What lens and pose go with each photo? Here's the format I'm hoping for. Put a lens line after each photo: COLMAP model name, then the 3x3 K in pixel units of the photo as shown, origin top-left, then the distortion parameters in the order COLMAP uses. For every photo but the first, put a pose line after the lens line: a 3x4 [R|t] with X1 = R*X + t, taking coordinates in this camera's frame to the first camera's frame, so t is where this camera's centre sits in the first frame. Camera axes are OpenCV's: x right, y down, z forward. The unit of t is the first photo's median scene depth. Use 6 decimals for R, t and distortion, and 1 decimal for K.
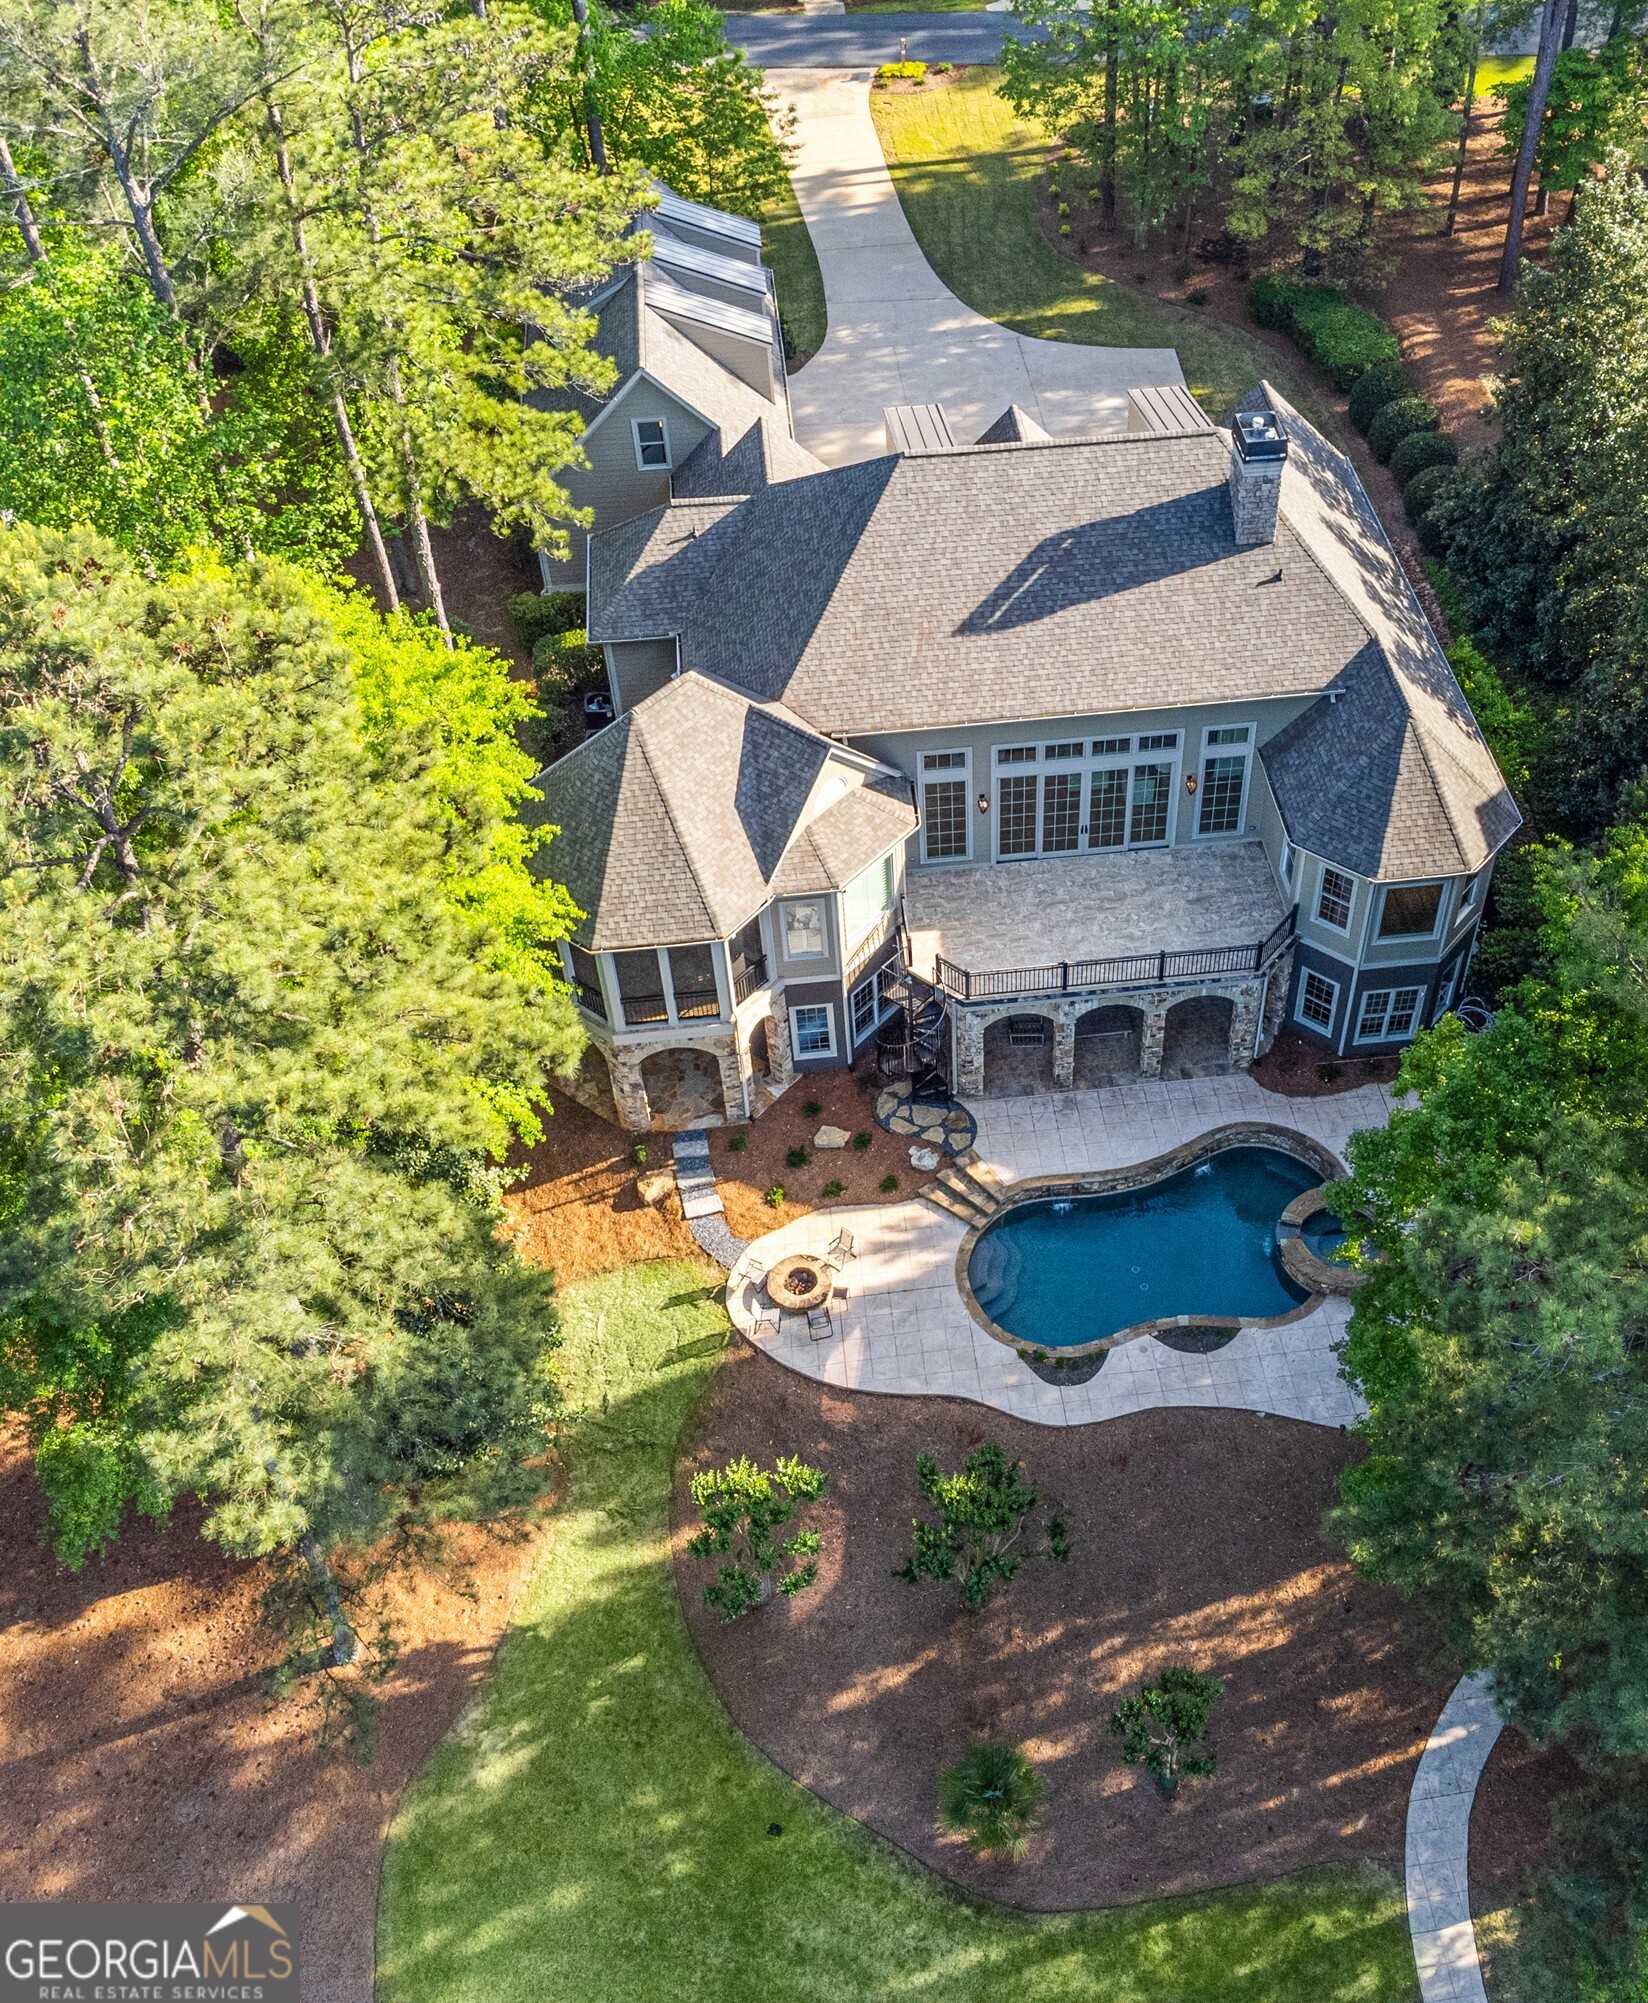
lens RADIAL K [[1869.6, 0, 961.6], [0, 1869.6, 1003.2], [0, 0, 1]] dist [-0.047681, 0.007489]
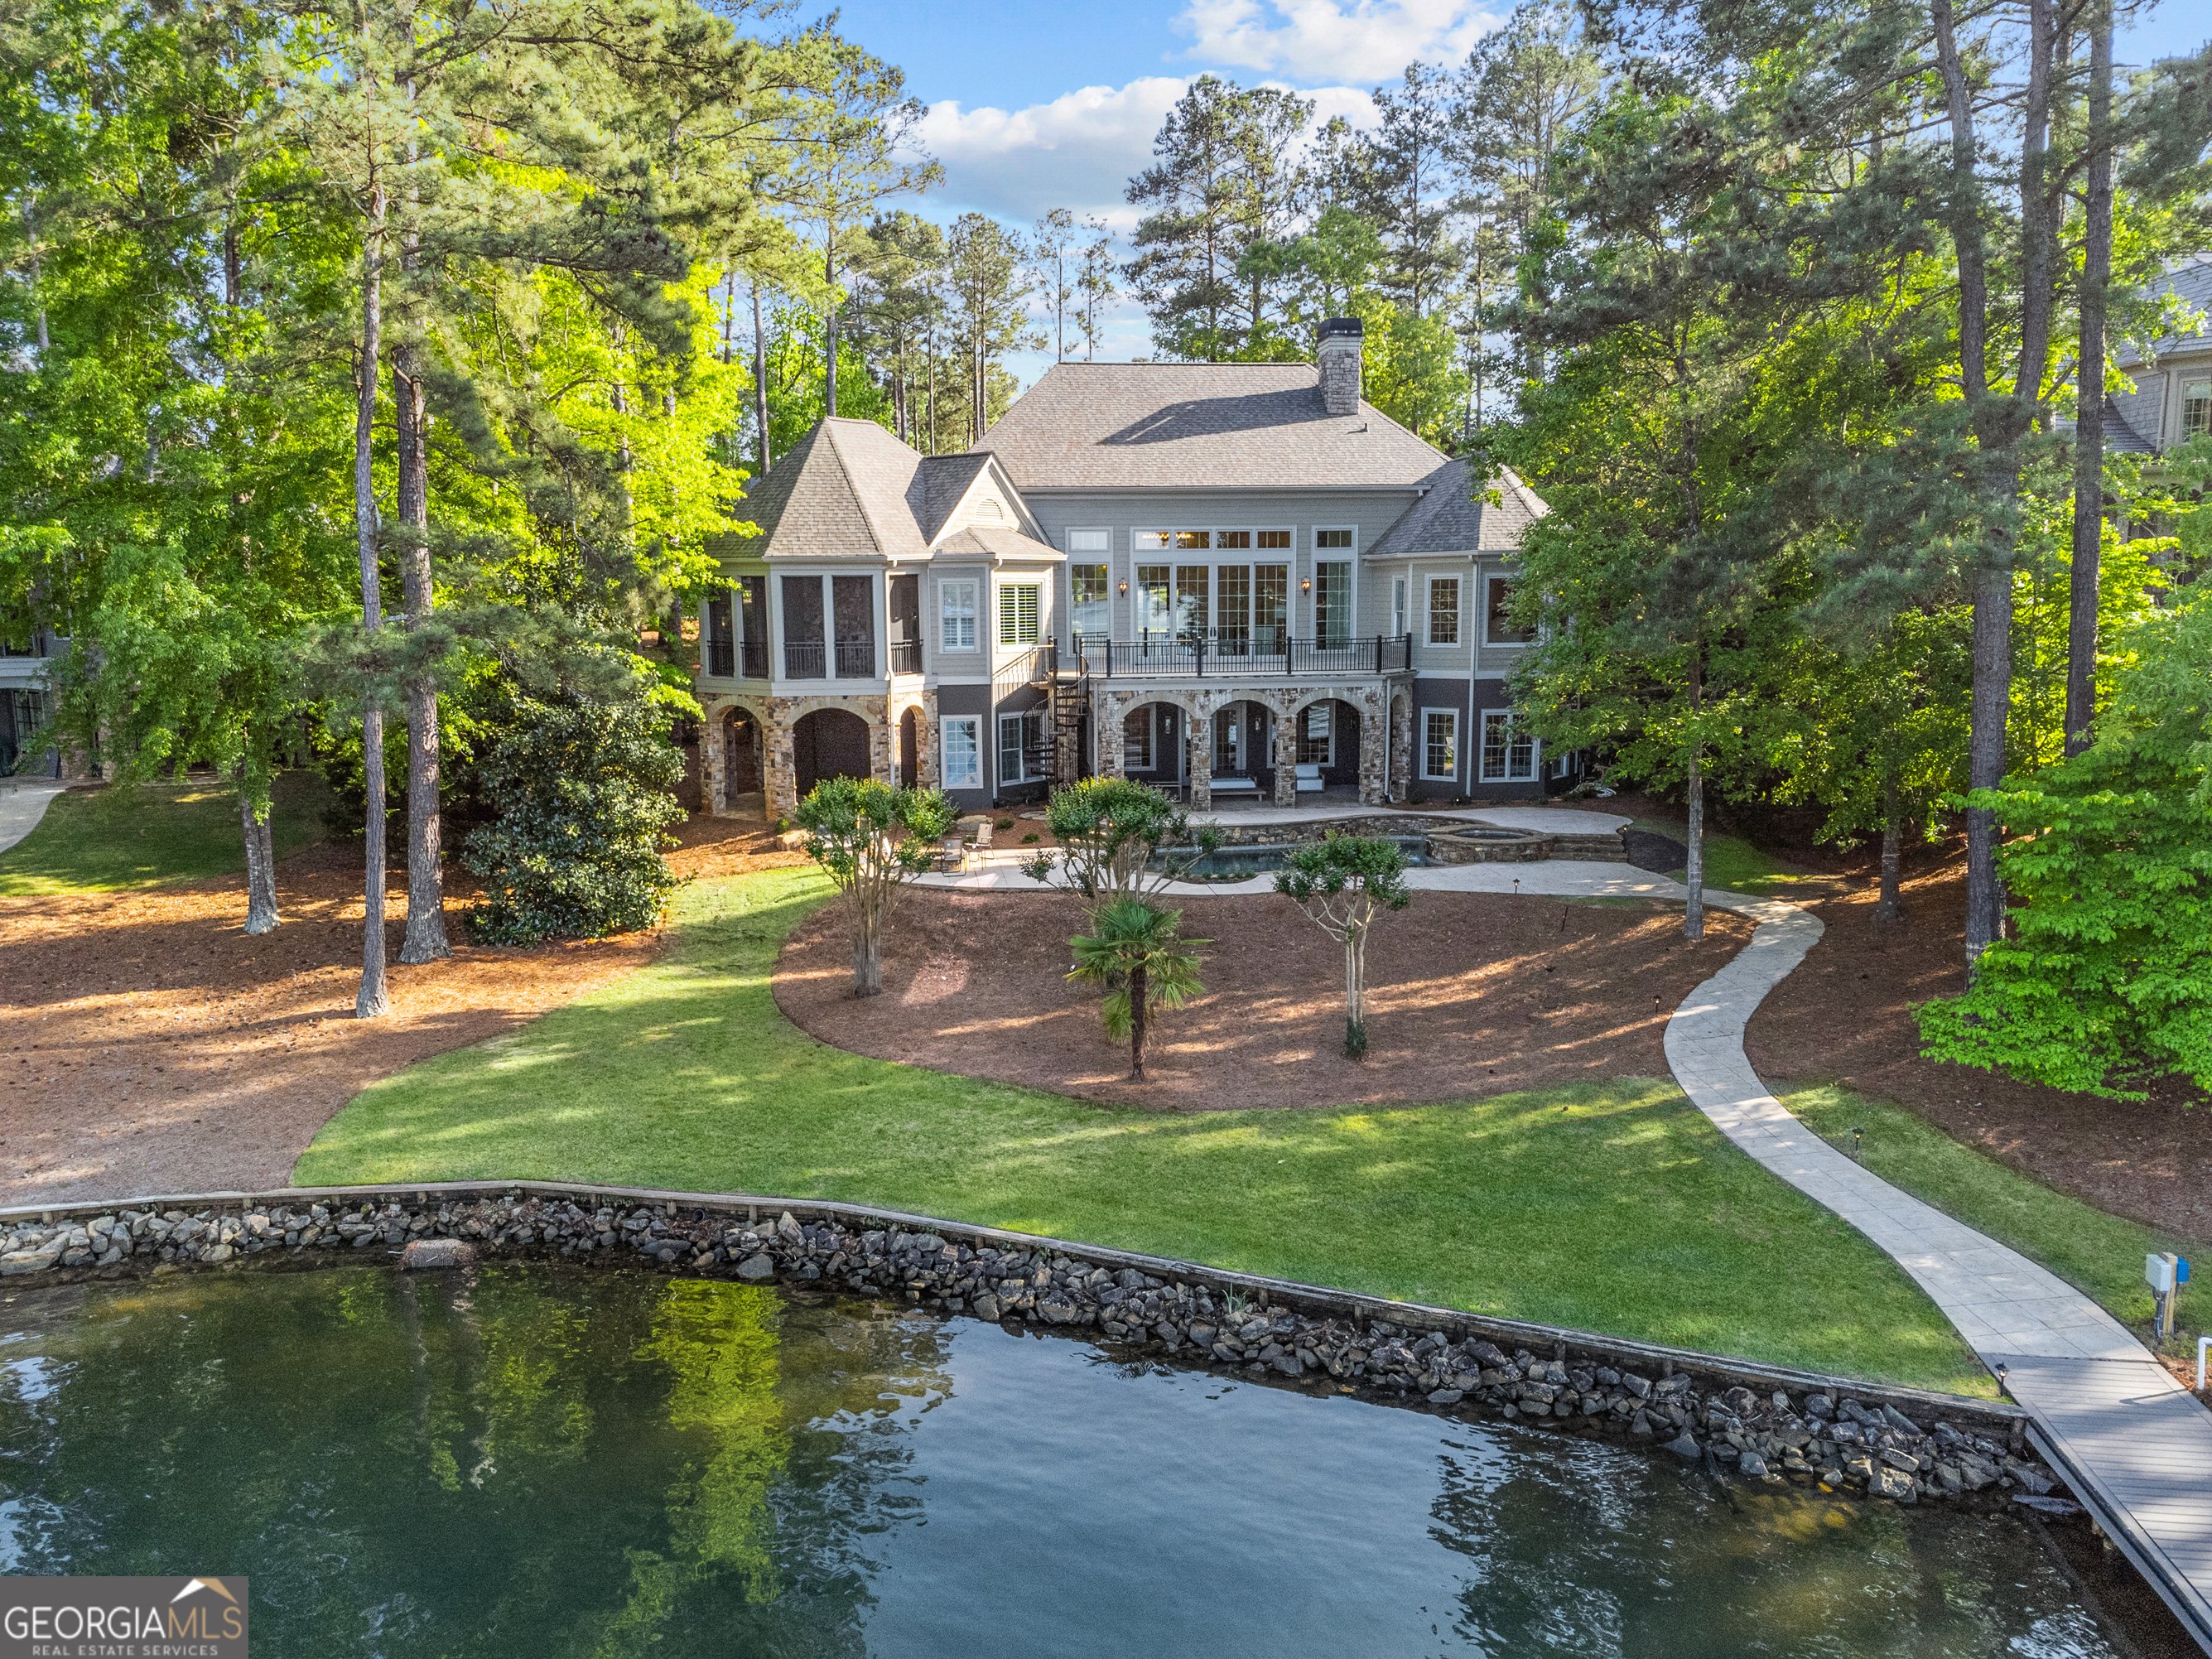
lens RADIAL K [[1611.4, 0, 1106.0], [0, 1611.4, 829.5], [0, 0, 1]] dist [0.004146, -0.003765]
pose [[0.999991, 0.004104, -0.001374, 0.003405], [-0.004126, 0.808387, -0.588637, 0.610259], [-0.001305, 0.588637, 0.808396, 0.308164]]
